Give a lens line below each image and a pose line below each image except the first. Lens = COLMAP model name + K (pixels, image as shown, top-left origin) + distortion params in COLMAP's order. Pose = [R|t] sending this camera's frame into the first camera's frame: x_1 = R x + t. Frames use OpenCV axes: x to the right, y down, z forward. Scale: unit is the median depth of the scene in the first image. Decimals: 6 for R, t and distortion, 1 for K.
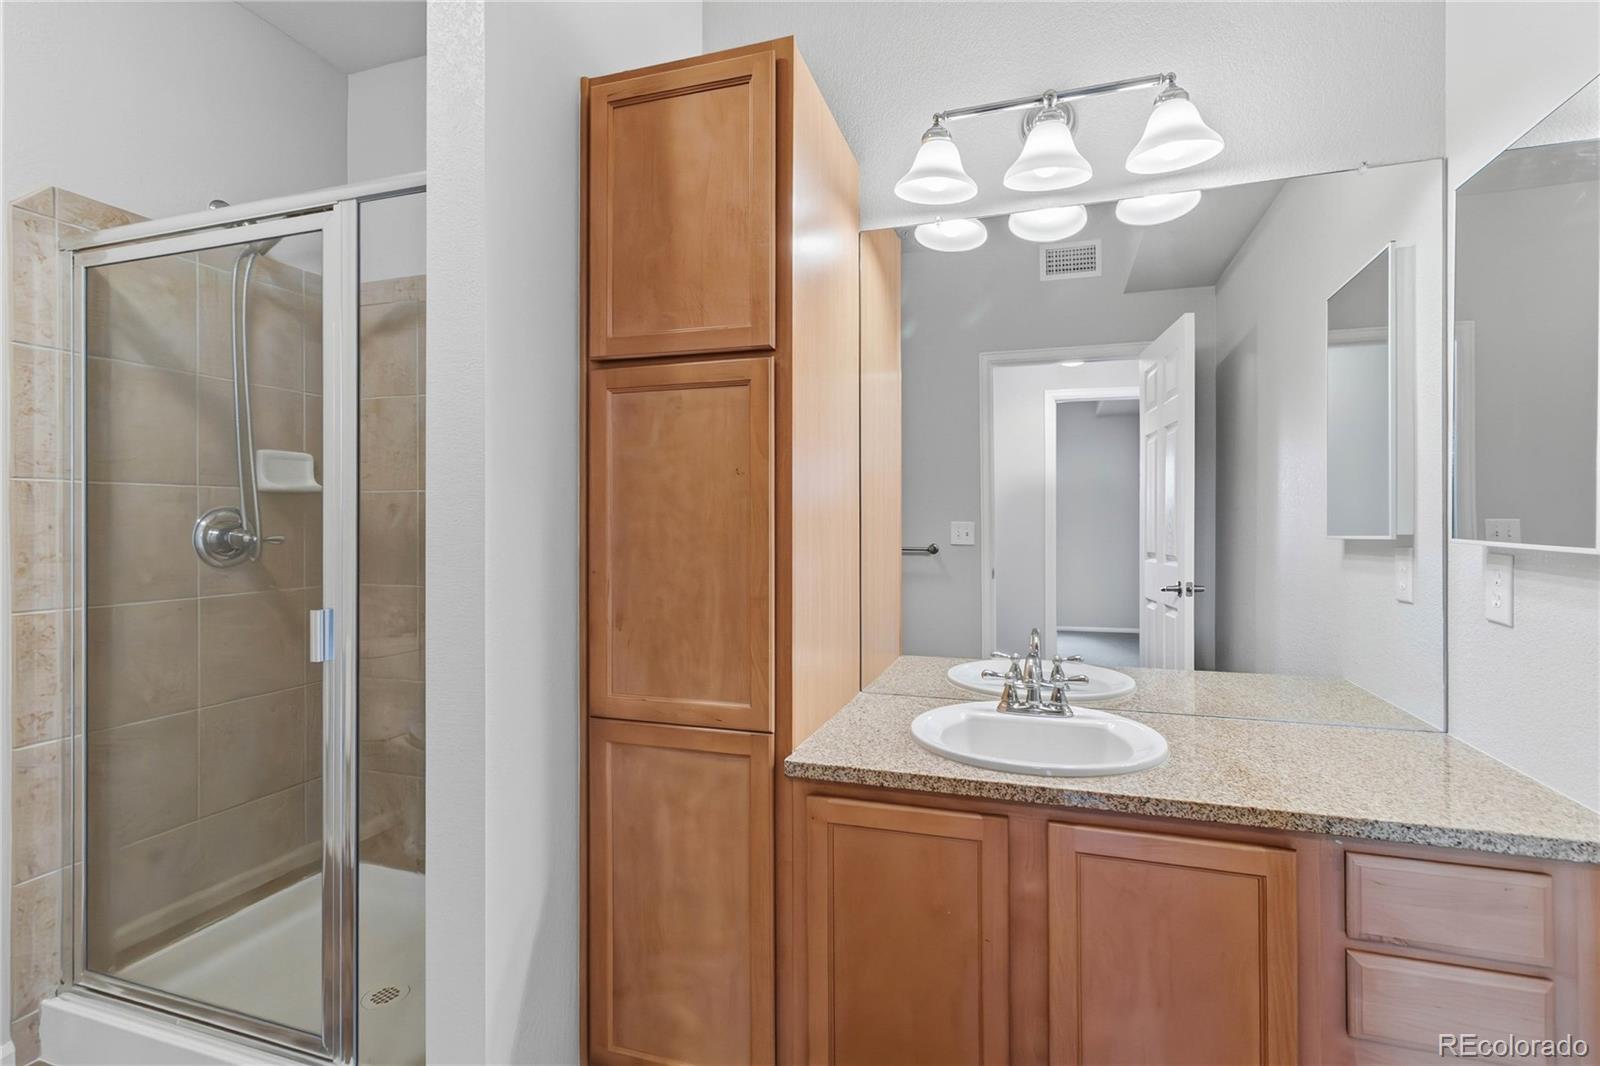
lens RADIAL K [[750.2, 0, 807.9], [0, 750.2, 528.8], [0, 0, 1]] dist [0.003871, -0.000518]
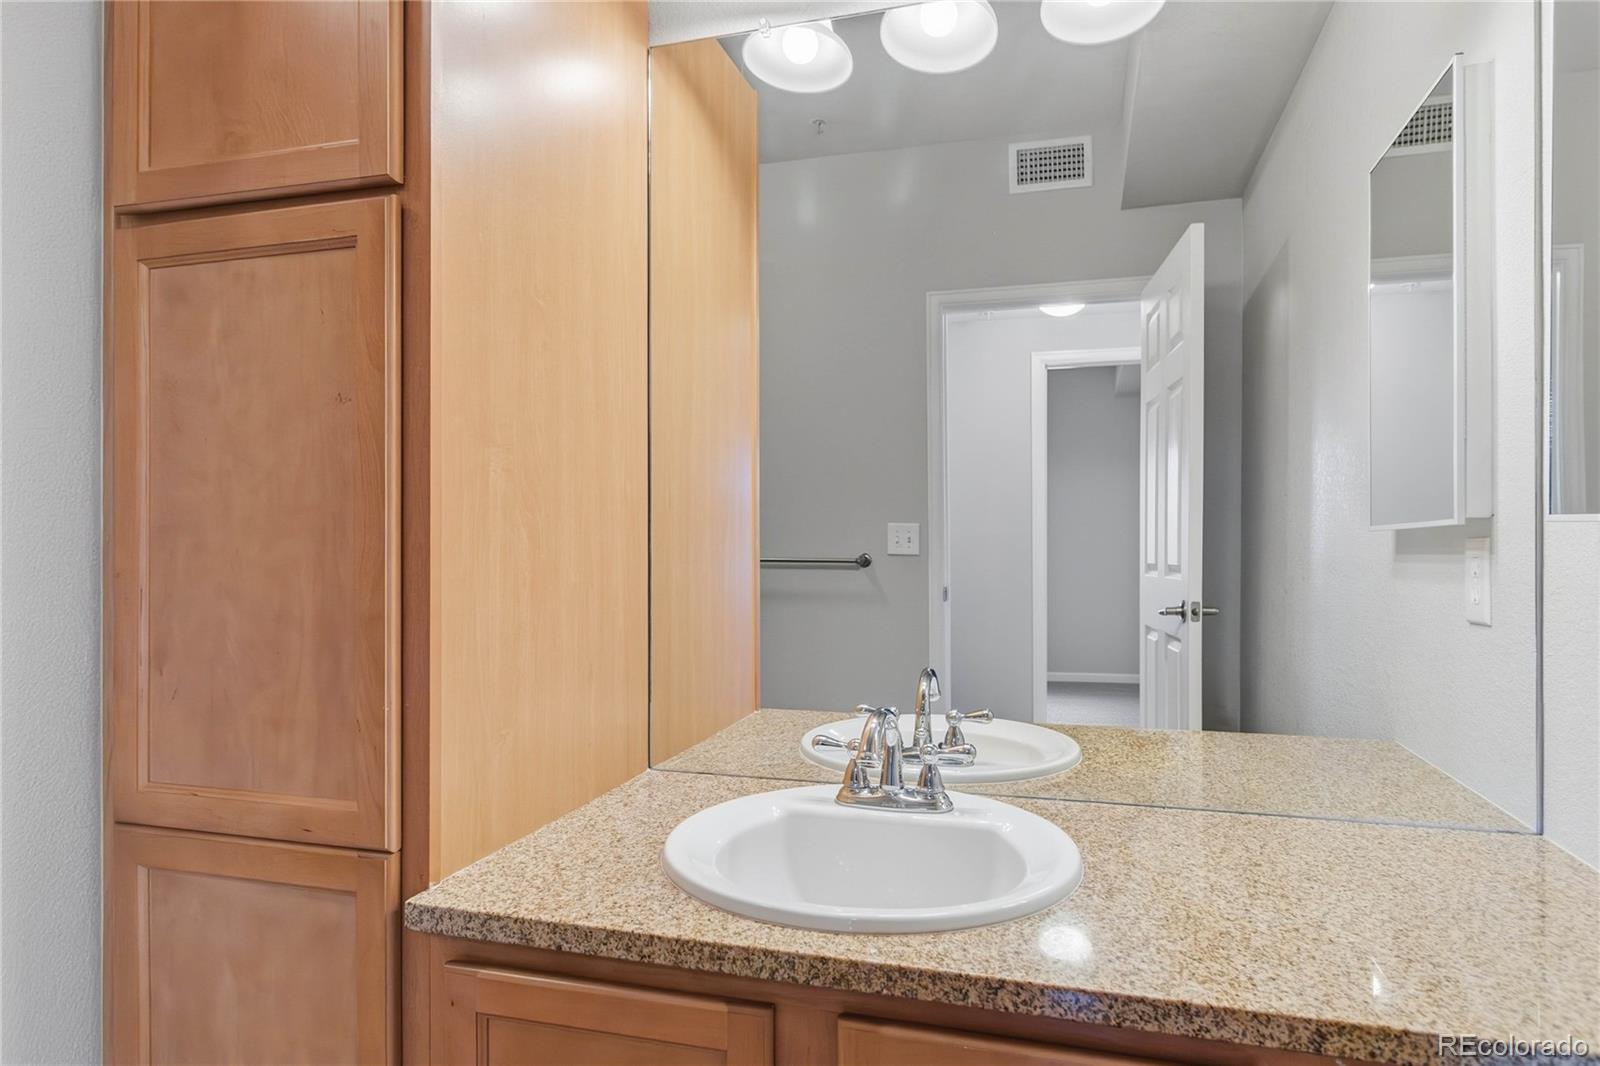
lens RADIAL K [[933.0, 0, 801.4], [0, 933.0, 546.0], [0, 0, 1]] dist [-0.004260, -0.000579]
pose [[0.999607, -0.000413, 0.028044, 0.237687], [0.000392, 1.000000, 0.000765, 0.036709], [-0.028044, -0.000754, 0.999606, 0.273129]]
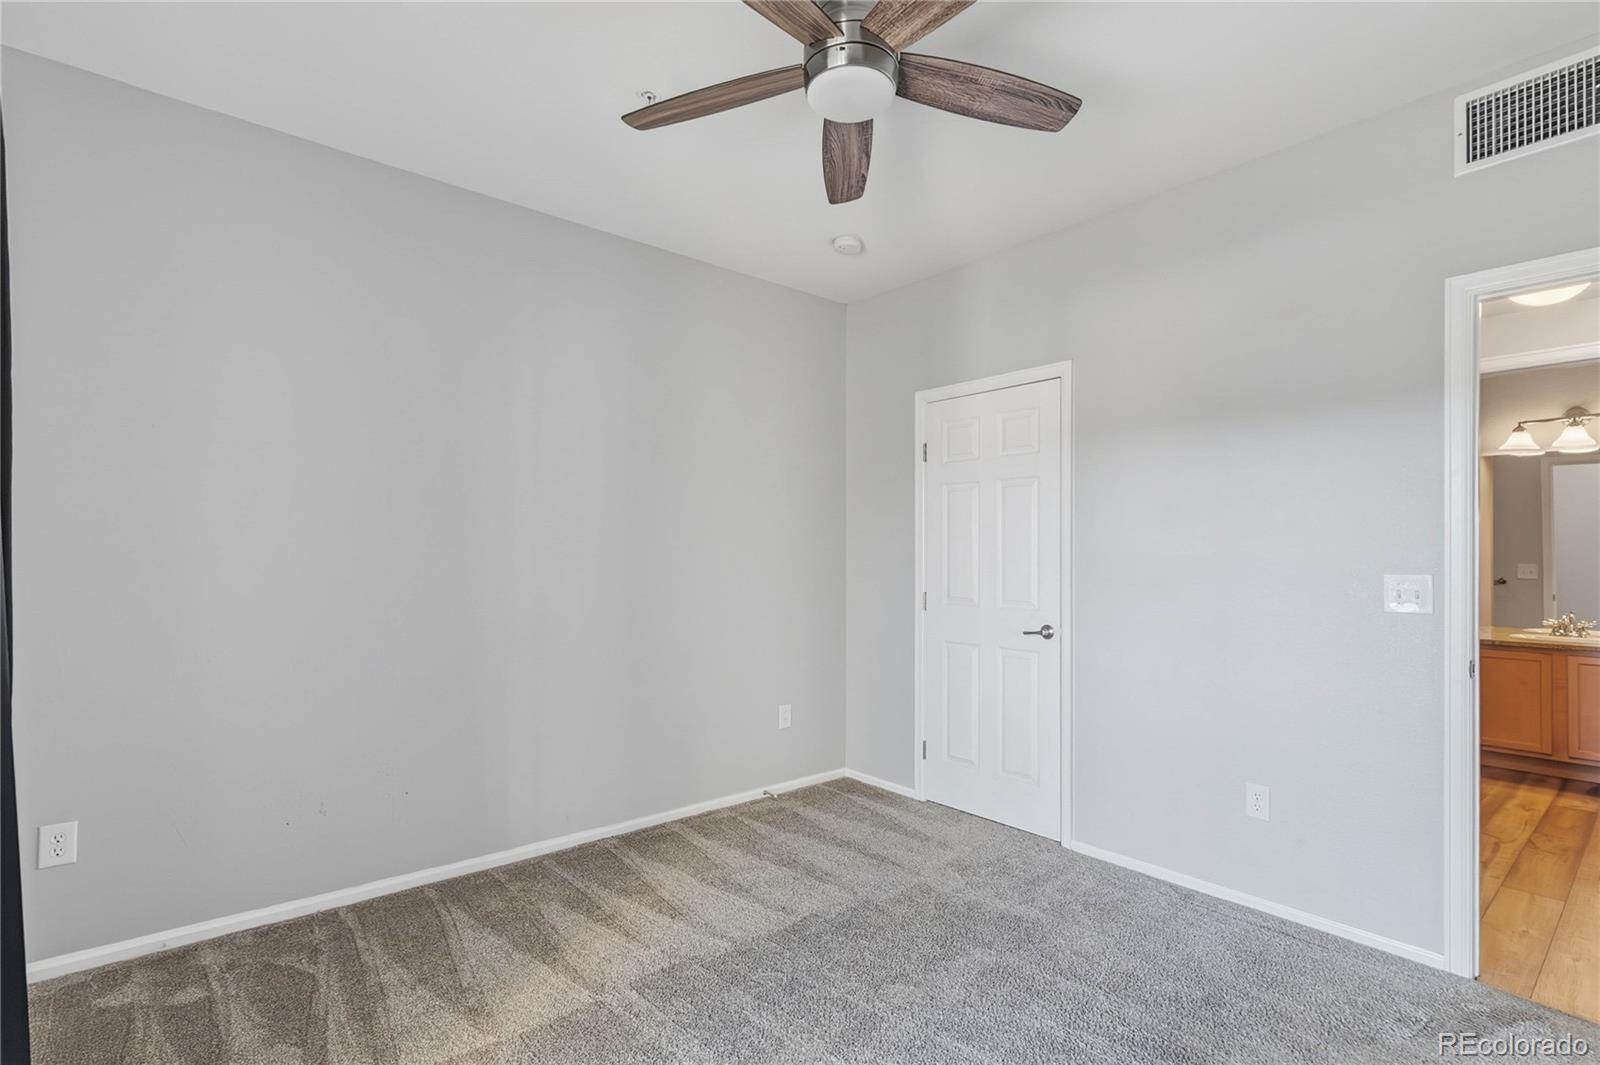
lens RADIAL K [[755.8, 0, 803.8], [0, 755.8, 546.6], [0, 0, 1]] dist [-0.001160, -0.000512]
pose [[0.850493, 0.002717, -0.525979, -0.718498], [-0.011981, 0.999827, -0.014208, -0.013435], [0.525850, 0.018385, 0.850379, -3.247059]]
